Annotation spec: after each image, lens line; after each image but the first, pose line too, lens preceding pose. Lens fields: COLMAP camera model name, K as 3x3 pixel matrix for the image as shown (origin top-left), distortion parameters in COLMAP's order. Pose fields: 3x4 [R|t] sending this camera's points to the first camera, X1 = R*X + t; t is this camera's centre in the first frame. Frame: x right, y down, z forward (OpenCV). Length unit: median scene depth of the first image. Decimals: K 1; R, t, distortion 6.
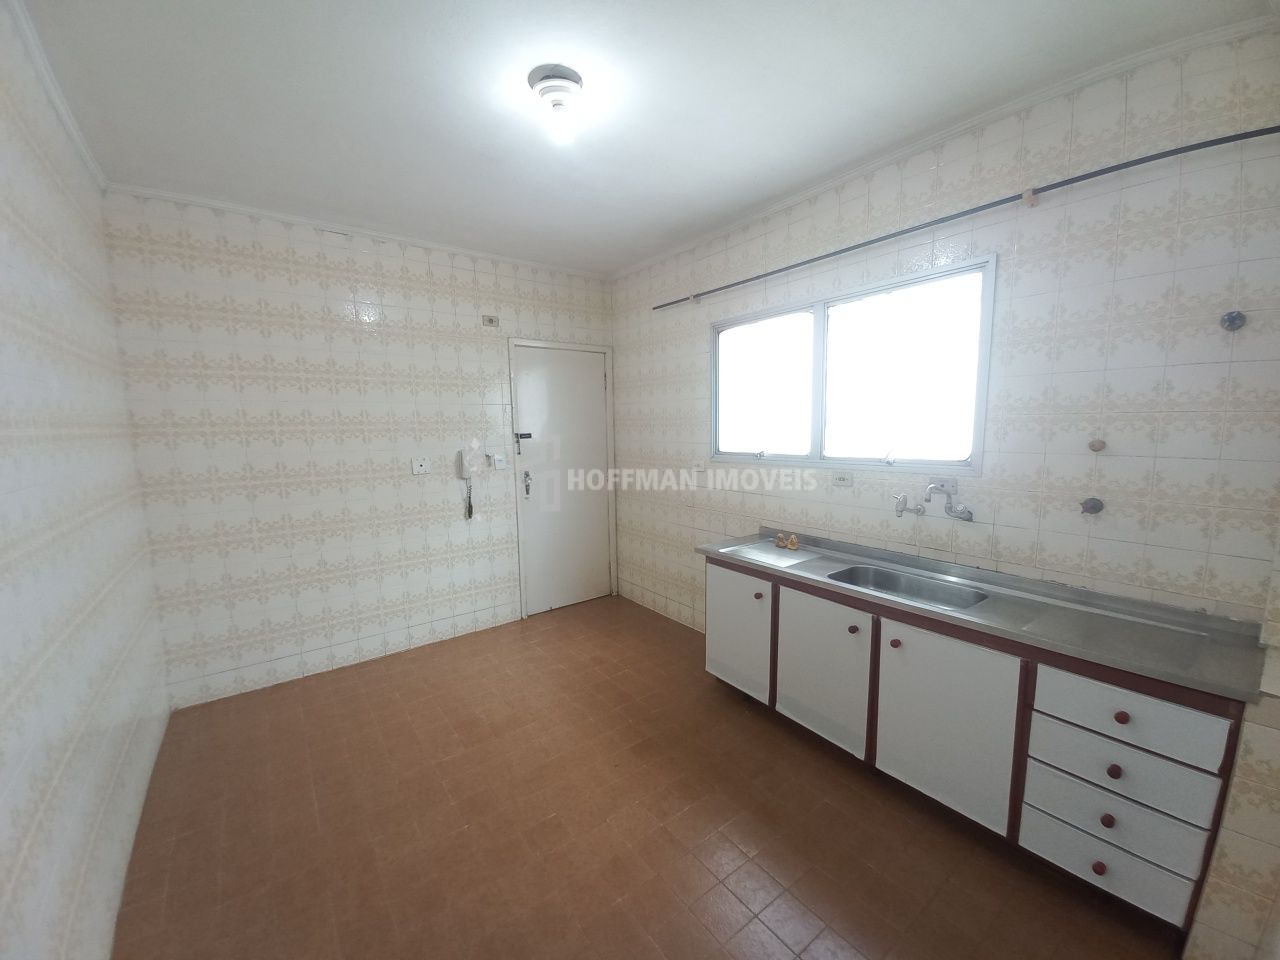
lens RADIAL K [[503.4, 0, 633.7], [0, 503.4, 485.2], [0, 0, 1]] dist [-0.008458, -0.000507]
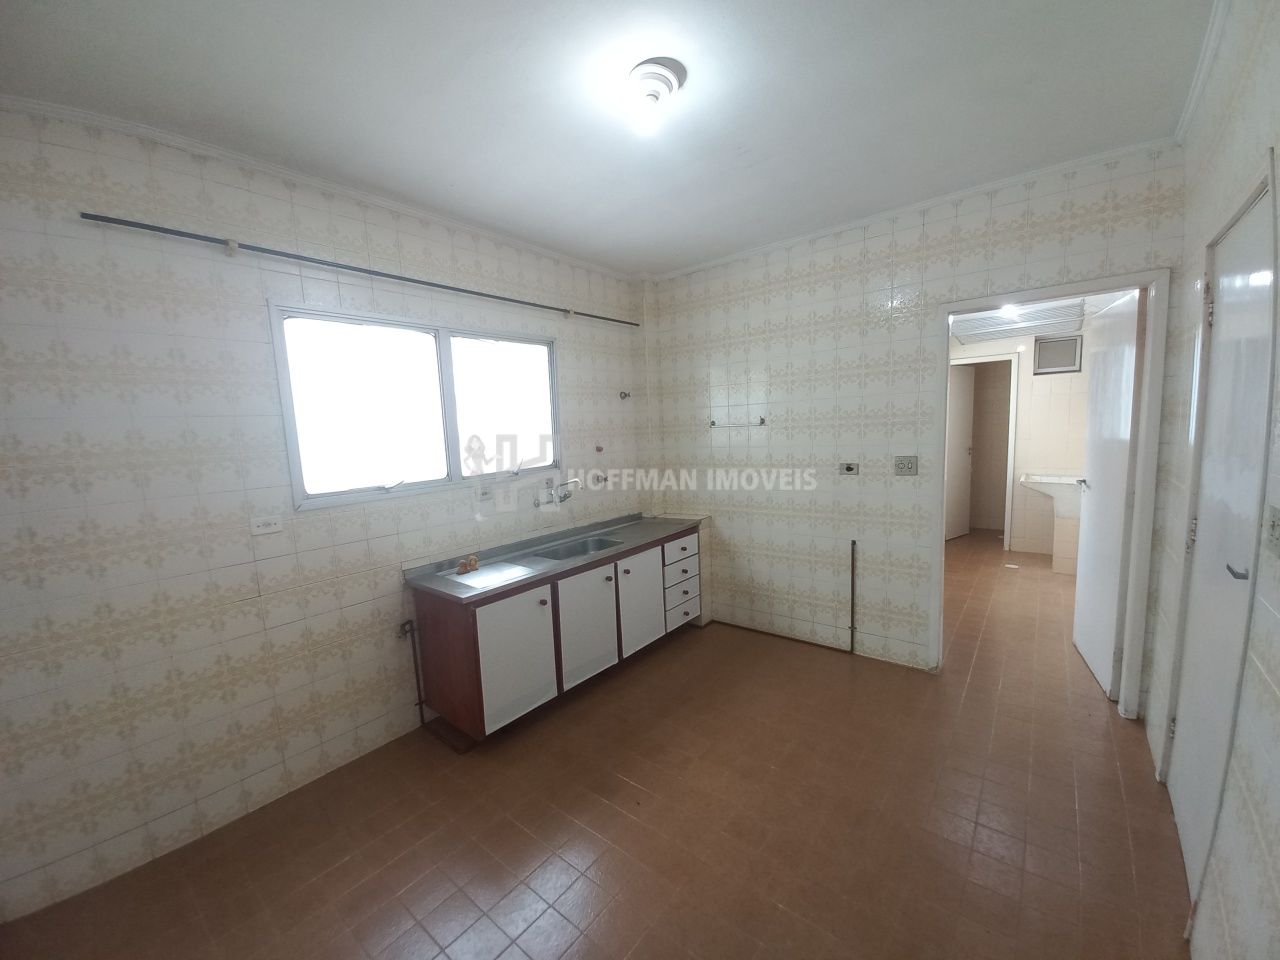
lens RADIAL K [[503.4, 0, 631.9], [0, 503.4, 484.5], [0, 0, 1]] dist [-0.008458, -0.000507]
pose [[-0.242288, -0.078975, 0.966985, -0.952247], [0.168716, 0.978066, 0.122154, -0.144848], [-0.955422, 0.192742, -0.223650, 1.188423]]
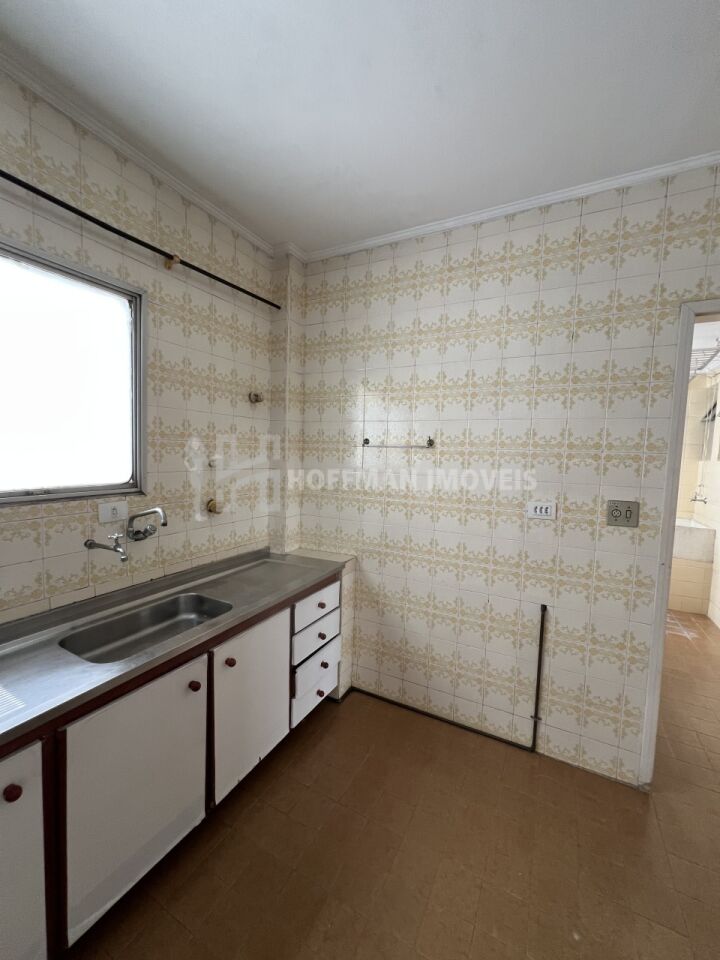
lens RADIAL K [[385.2, 0, 357.7], [0, 385.2, 475.5], [0, 0, 1]] dist [0.000343, 0.000503]
pose [[-0.427968, -0.054530, 0.902147, -0.249438], [0.089738, 0.990682, 0.102452, -0.108050], [-0.899328, 0.124803, -0.419087, 0.961668]]
